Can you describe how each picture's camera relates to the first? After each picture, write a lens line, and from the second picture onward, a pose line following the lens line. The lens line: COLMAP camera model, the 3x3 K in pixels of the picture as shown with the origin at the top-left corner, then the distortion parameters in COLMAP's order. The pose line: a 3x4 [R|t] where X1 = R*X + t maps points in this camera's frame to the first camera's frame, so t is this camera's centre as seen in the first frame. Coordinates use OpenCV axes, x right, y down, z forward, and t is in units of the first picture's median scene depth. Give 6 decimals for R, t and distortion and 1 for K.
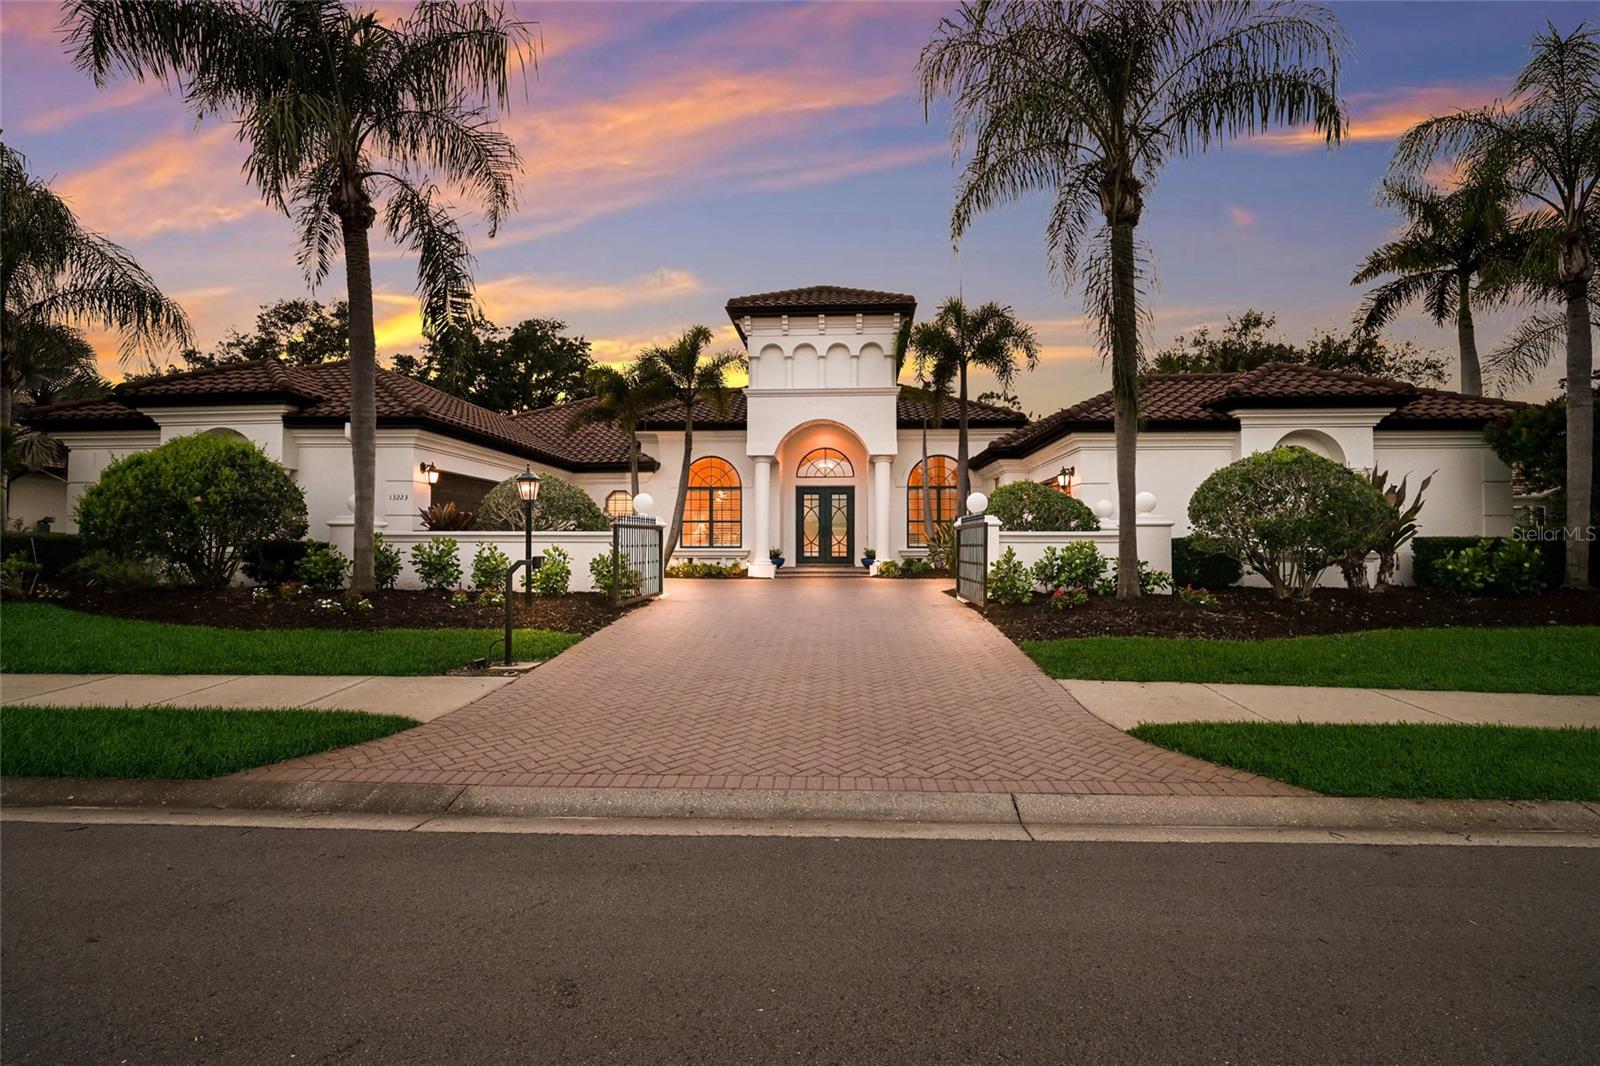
lens RADIAL K [[745.6, 0, 800.0], [0, 745.6, 533.0], [0, 0, 1]] dist [-0.001617, -0.000440]
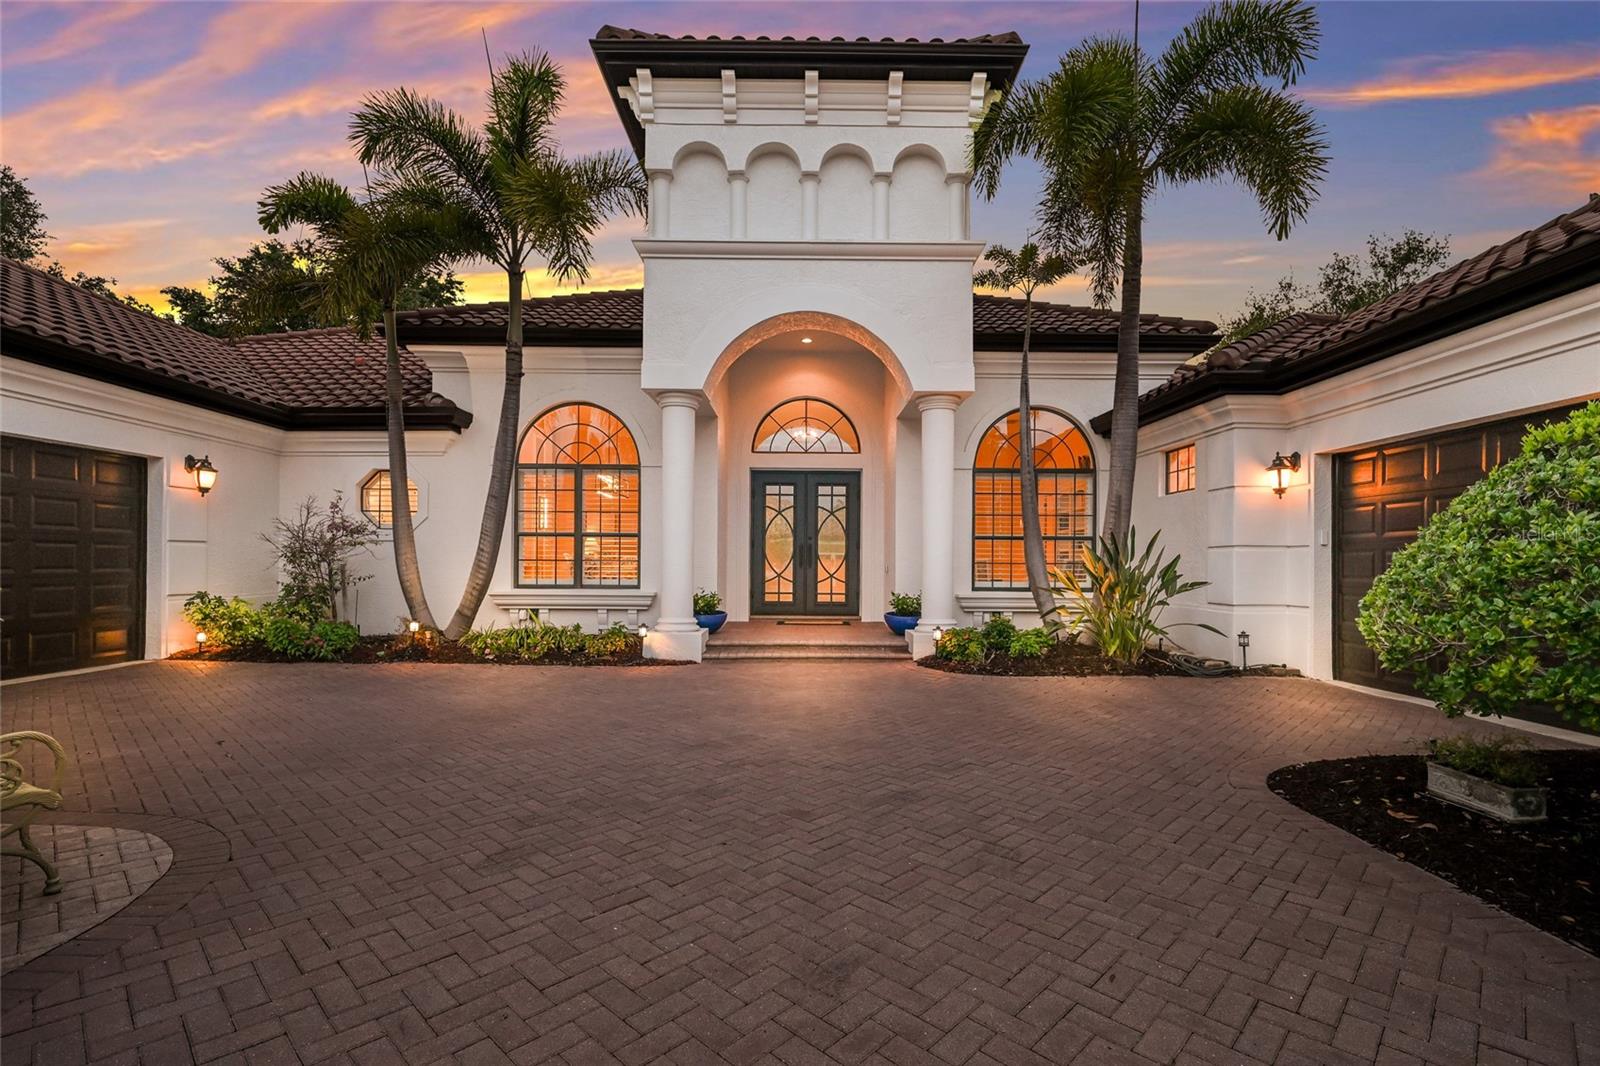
lens RADIAL K [[745.6, 0, 800.0], [0, 745.6, 533.0], [0, 0, 1]] dist [-0.001617, -0.000440]
pose [[0.998061, 0.007985, 0.061737, -0.003177], [-0.006942, 0.999830, -0.017098, -0.009527], [-0.061863, 0.016636, 0.997946, 0.516774]]
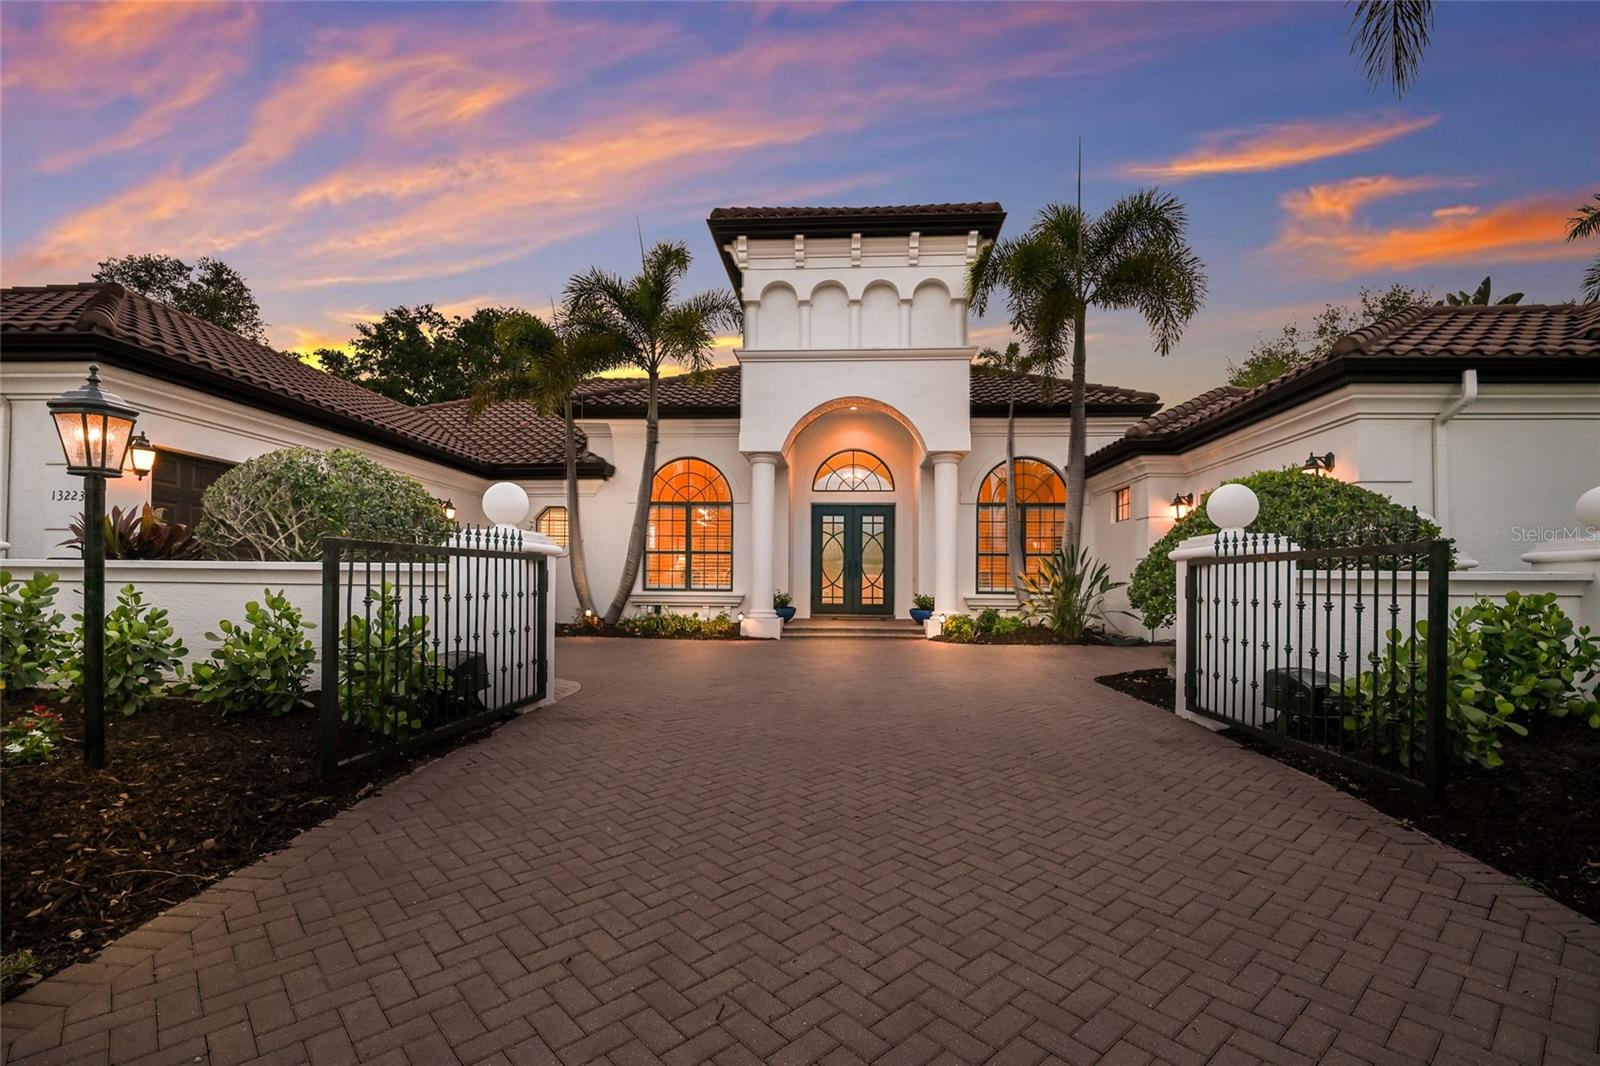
lens RADIAL K [[754.1, 0, 798.3], [0, 754.1, 561.8], [0, 0, 1]] dist [0.000164, -0.000137]
pose [[0.999949, 0.007579, -0.006711, -0.013881], [-0.007661, 0.999896, -0.012253, 0.000786], [0.006618, 0.012304, 0.999902, 0.319263]]
